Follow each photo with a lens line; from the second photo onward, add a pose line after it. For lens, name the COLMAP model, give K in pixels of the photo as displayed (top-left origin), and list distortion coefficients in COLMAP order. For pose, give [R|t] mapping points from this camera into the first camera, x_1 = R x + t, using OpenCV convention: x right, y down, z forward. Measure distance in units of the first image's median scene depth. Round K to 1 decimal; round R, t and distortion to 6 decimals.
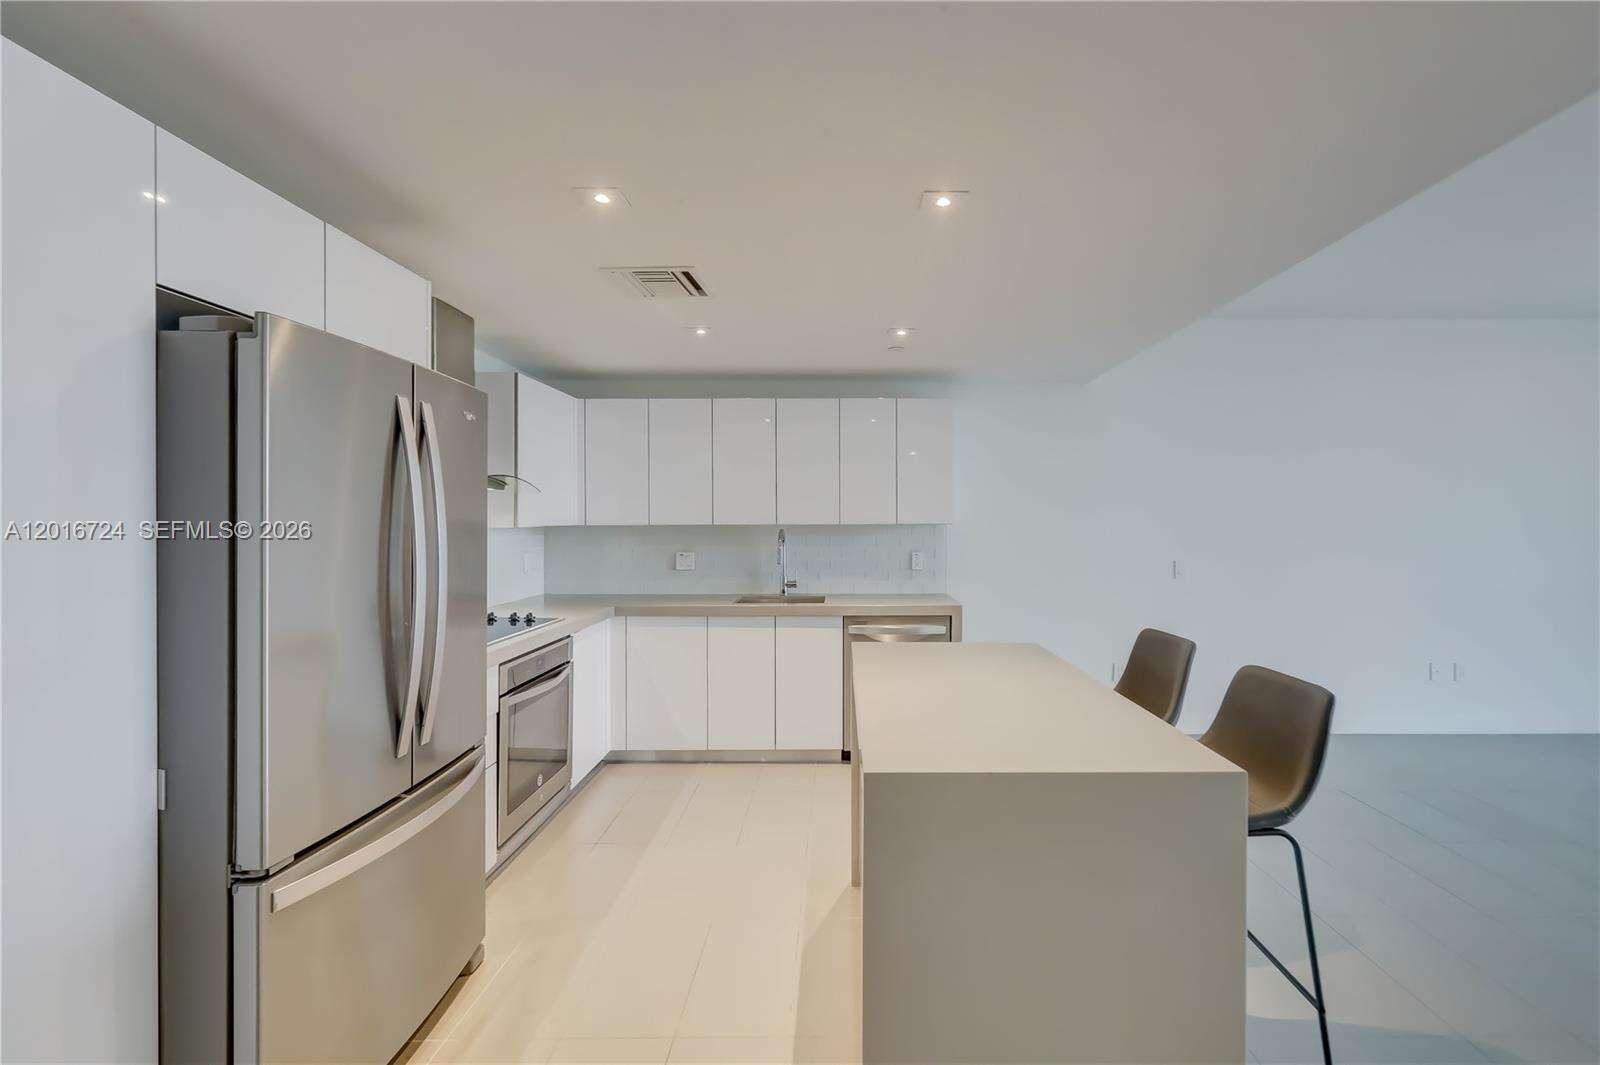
lens RADIAL K [[772.9, 0, 836.5], [0, 772.9, 533.2], [0, 0, 1]] dist [-0.002871, -0.000057]
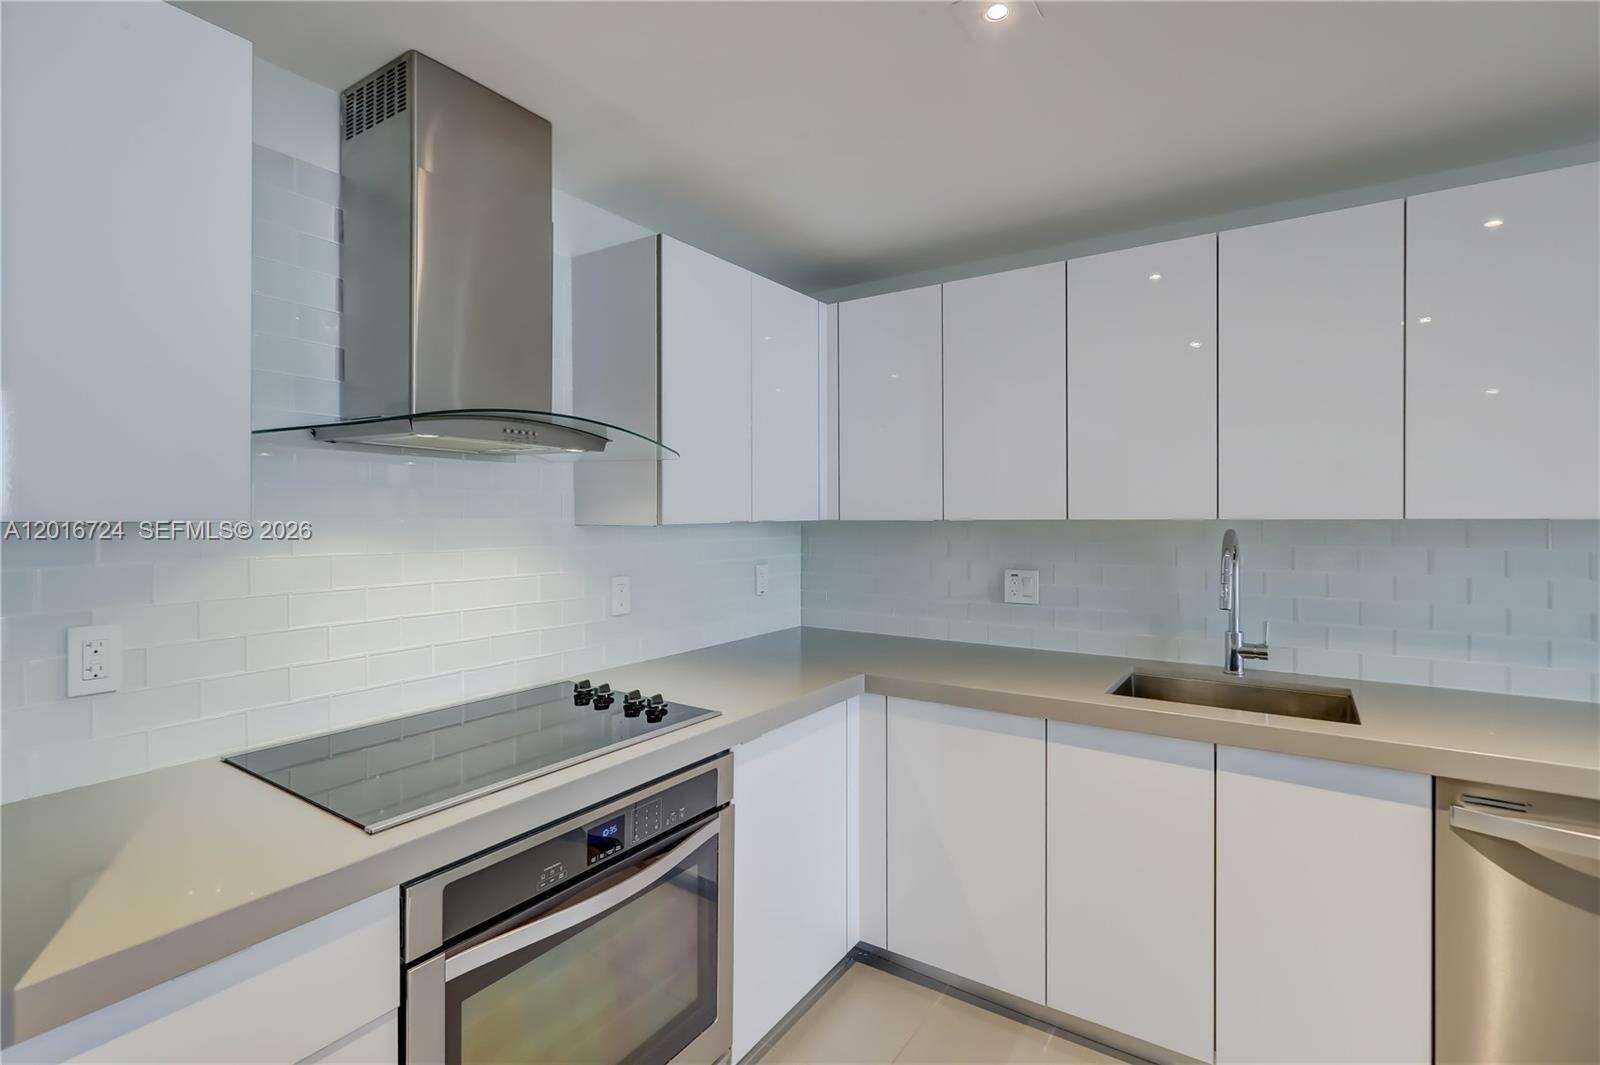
lens RADIAL K [[726.4, 0, 793.5], [0, 726.4, 529.0], [0, 0, 1]] dist [0.002023, 0.002132]
pose [[0.828462, 0.006385, -0.560010, -0.047281], [-0.004261, 0.999978, 0.005098, -0.007282], [0.560030, -0.001837, 0.828470, 0.534142]]
